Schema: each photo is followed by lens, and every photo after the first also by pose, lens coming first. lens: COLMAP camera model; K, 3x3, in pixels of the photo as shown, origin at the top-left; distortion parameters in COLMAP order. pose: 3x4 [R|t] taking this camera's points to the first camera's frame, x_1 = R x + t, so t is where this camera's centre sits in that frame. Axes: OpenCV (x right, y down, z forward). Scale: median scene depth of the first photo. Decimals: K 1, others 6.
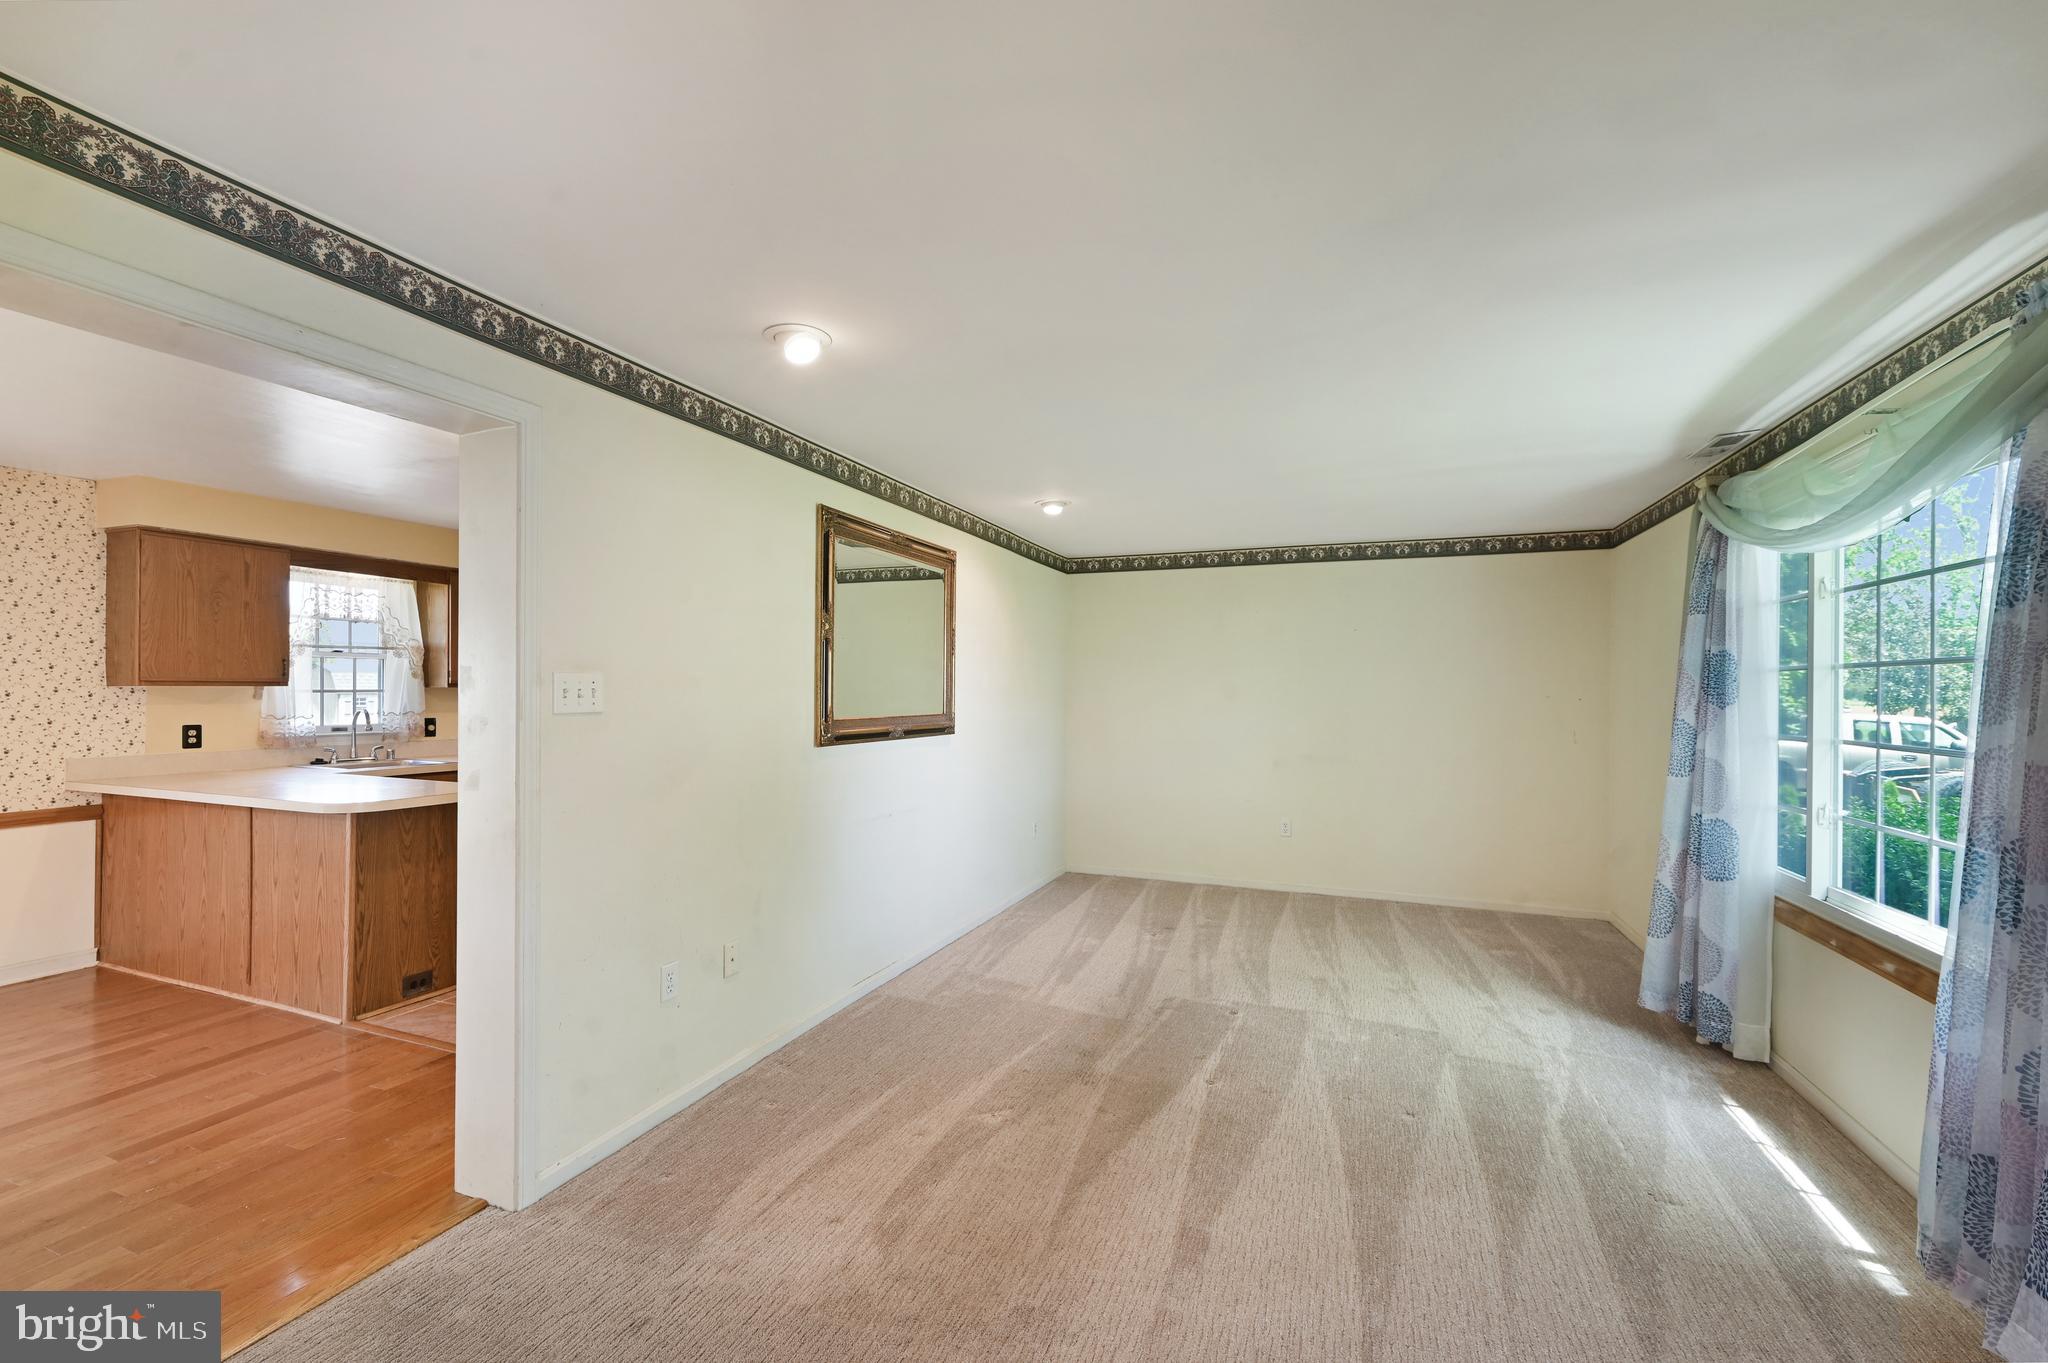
lens RADIAL K [[841.5, 0, 1019.4], [0, 841.5, 686.0], [0, 0, 1]] dist [-0.001525, -0.000110]
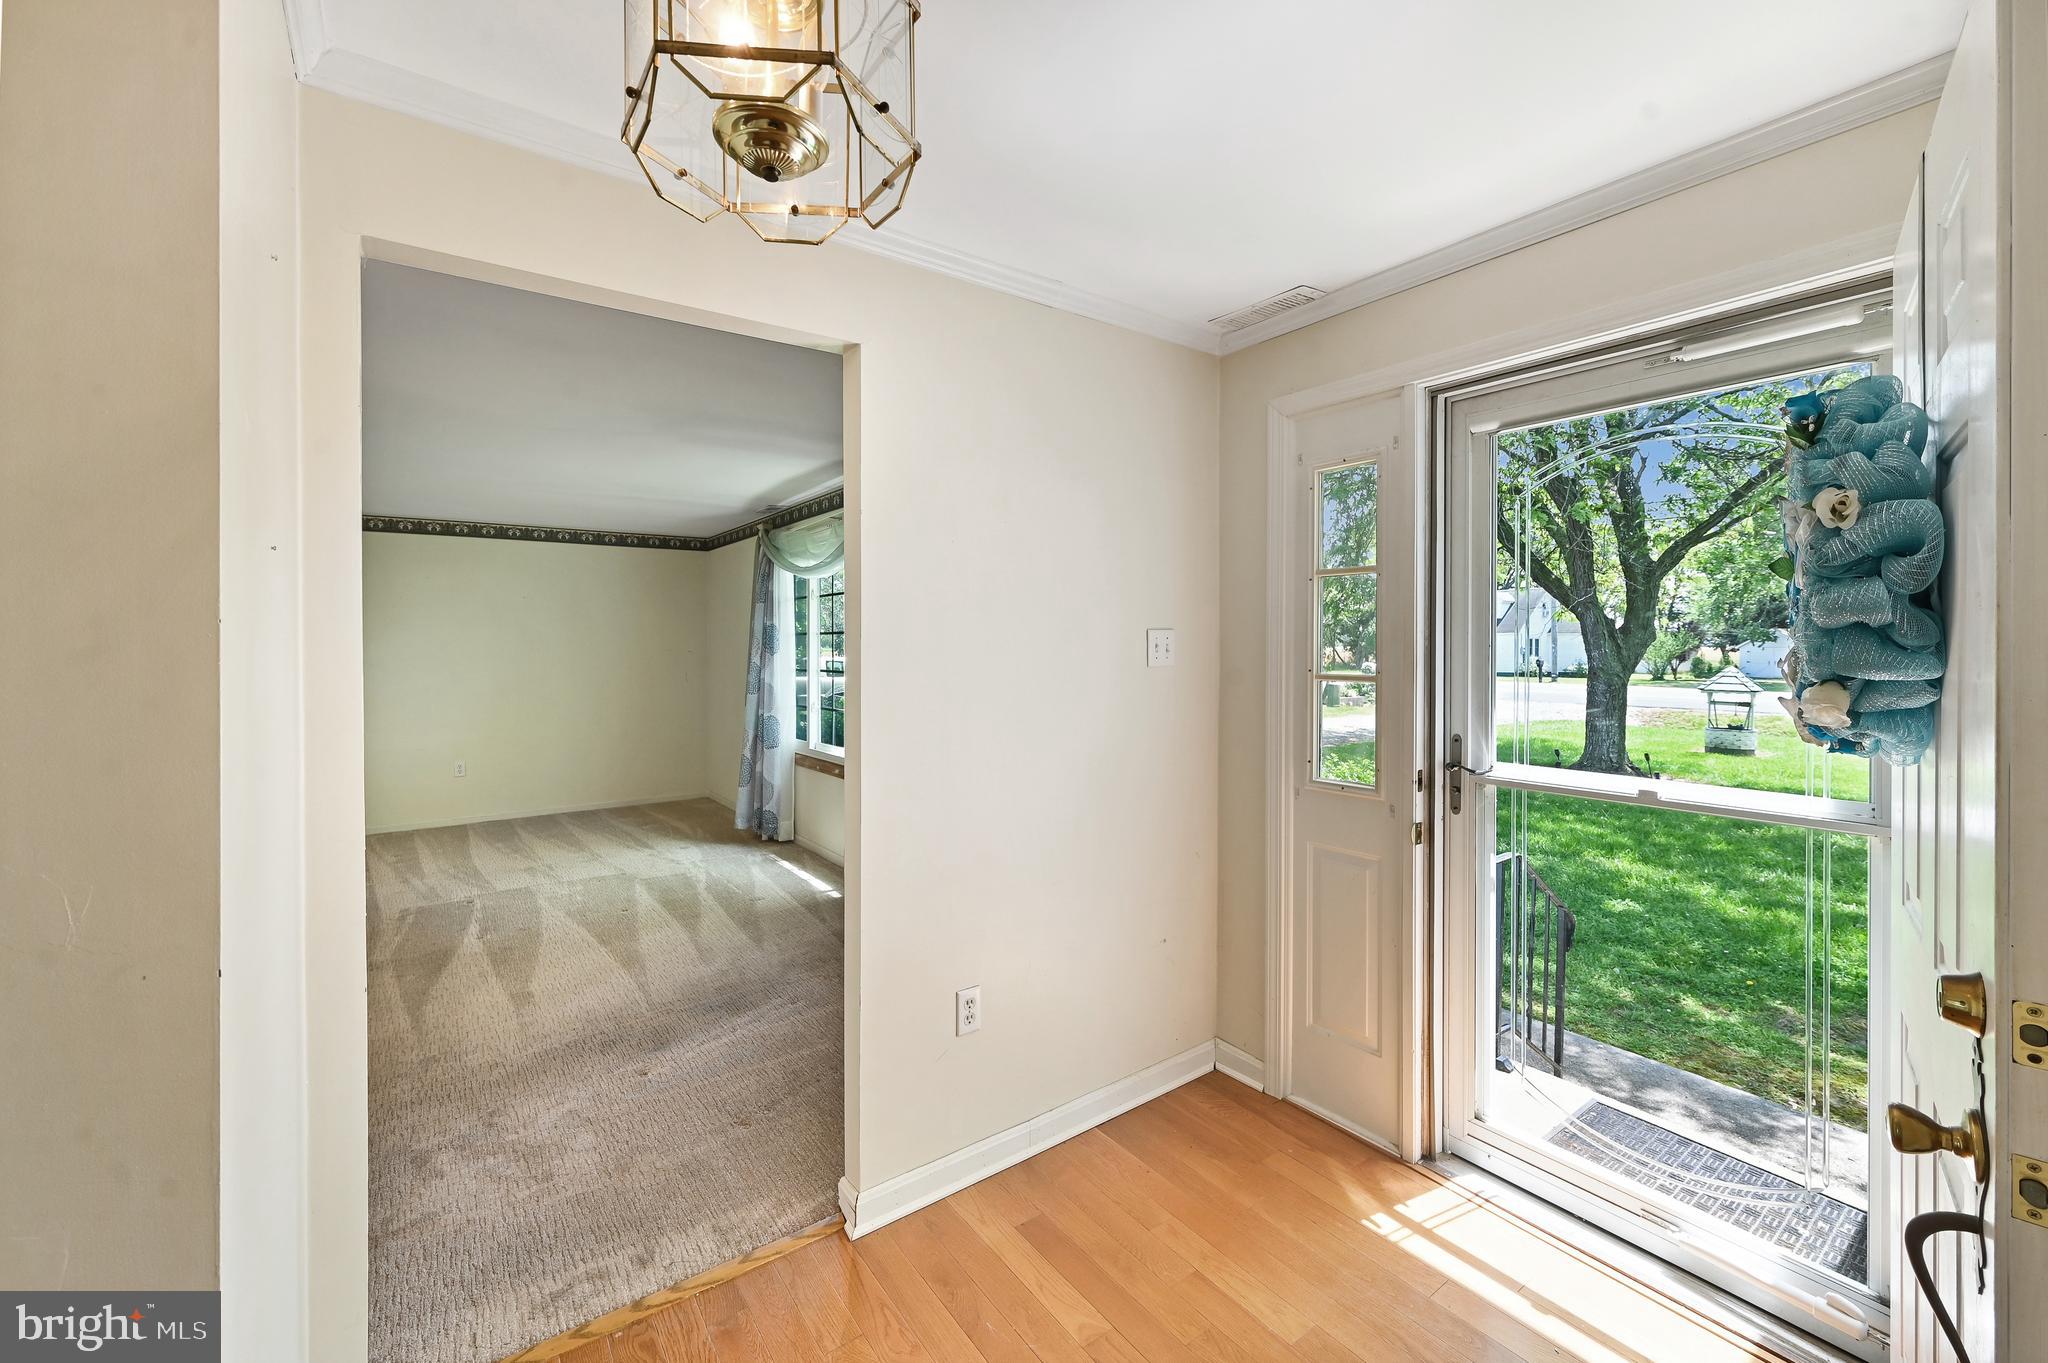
lens RADIAL K [[824.2, 0, 1025.8], [0, 824.2, 643.2], [0, 0, 1]] dist [-0.000043, -0.000013]
pose [[0.525196, -0.010016, 0.850923, -0.403636], [0.004884, 0.999950, 0.008755, -0.013077], [-0.850968, -0.000442, 0.525218, -0.416832]]
